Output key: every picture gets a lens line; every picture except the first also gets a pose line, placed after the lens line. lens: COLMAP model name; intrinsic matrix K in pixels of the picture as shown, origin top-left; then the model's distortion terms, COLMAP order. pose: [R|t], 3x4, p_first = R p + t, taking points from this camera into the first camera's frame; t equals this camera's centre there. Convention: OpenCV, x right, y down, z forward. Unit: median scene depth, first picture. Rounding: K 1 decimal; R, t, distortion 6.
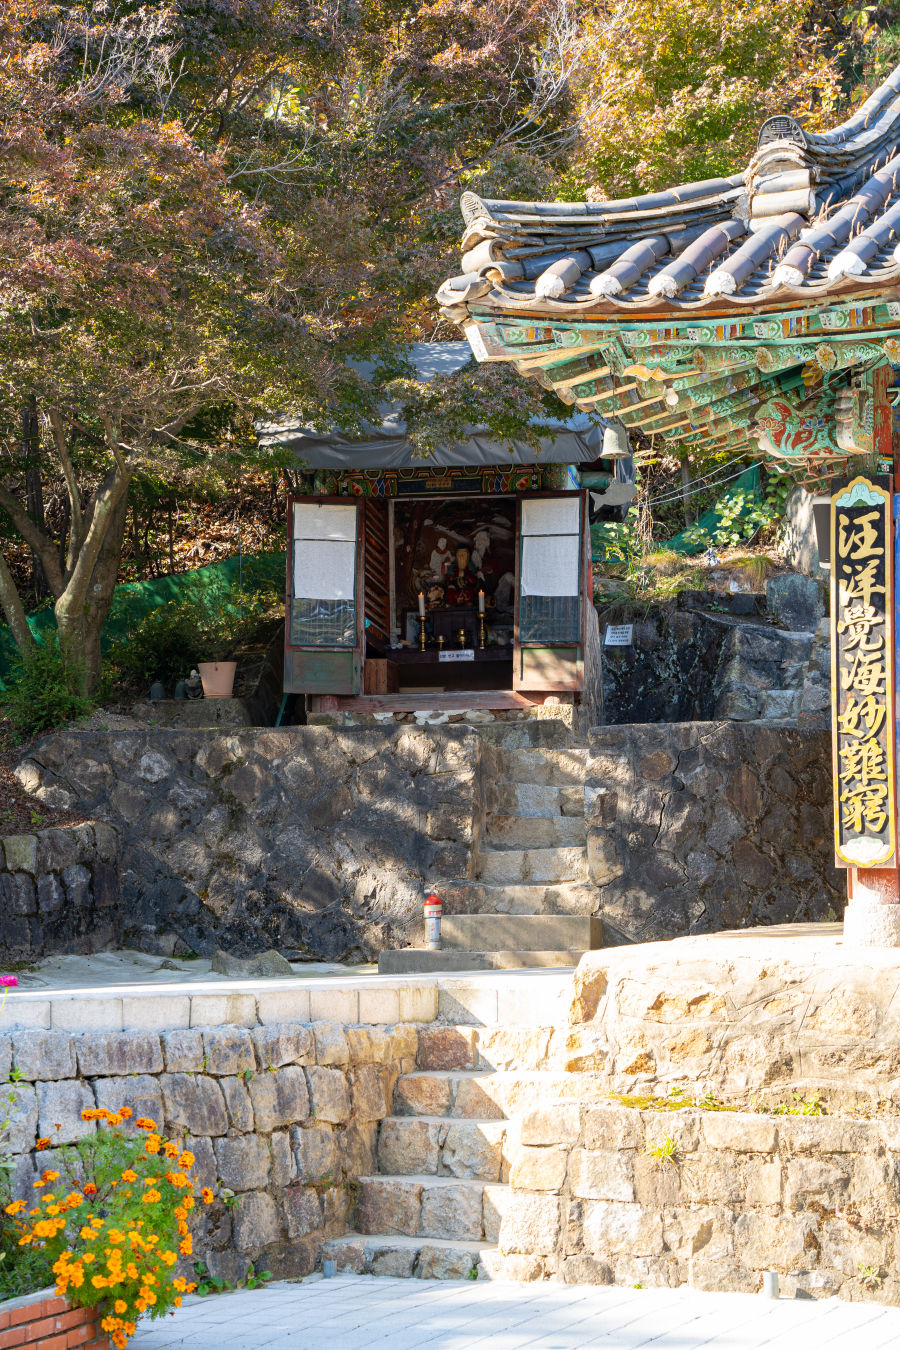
lens RADIAL K [[2567.2, 0, 450.0], [0, 2567.2, 675.0], [0, 0, 1]] dist [0.438467, 0.042720]
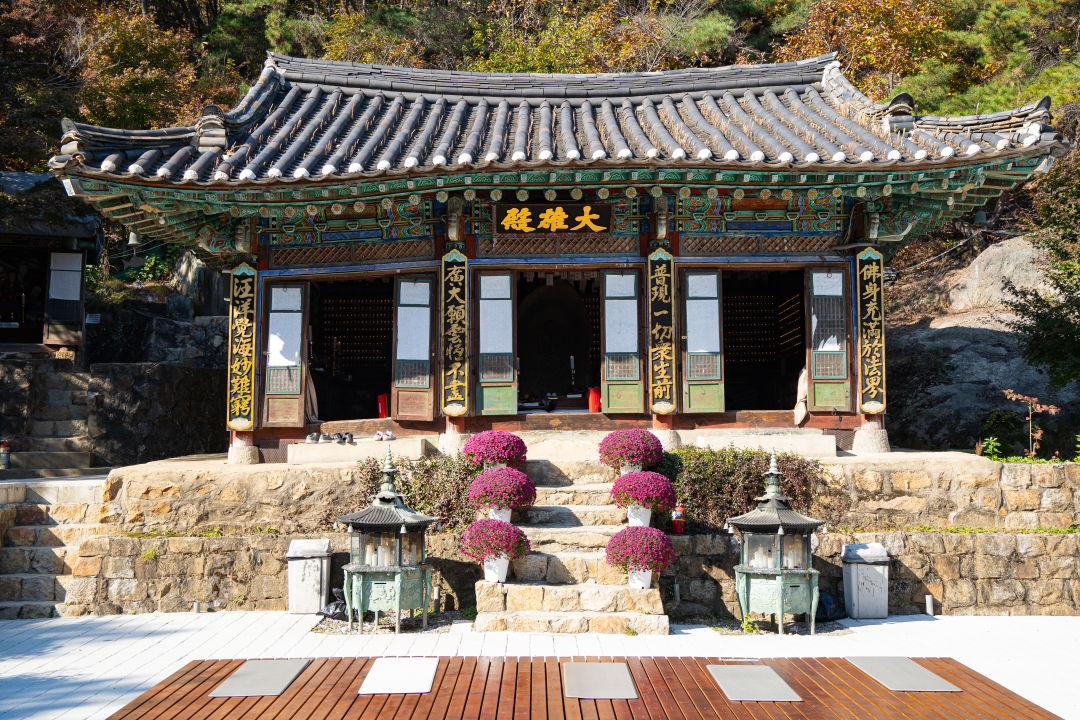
lens RADIAL K [[1253.7, 0, 540.0], [0, 1253.7, 360.0], [0, 0, 1]] dist [0.018927, 0.055134]
pose [[0.878023, 0.029557, 0.477704, -0.142160], [-0.042214, 0.998984, 0.015780, -0.018177], [-0.476752, -0.034021, 0.878379, -0.111467]]
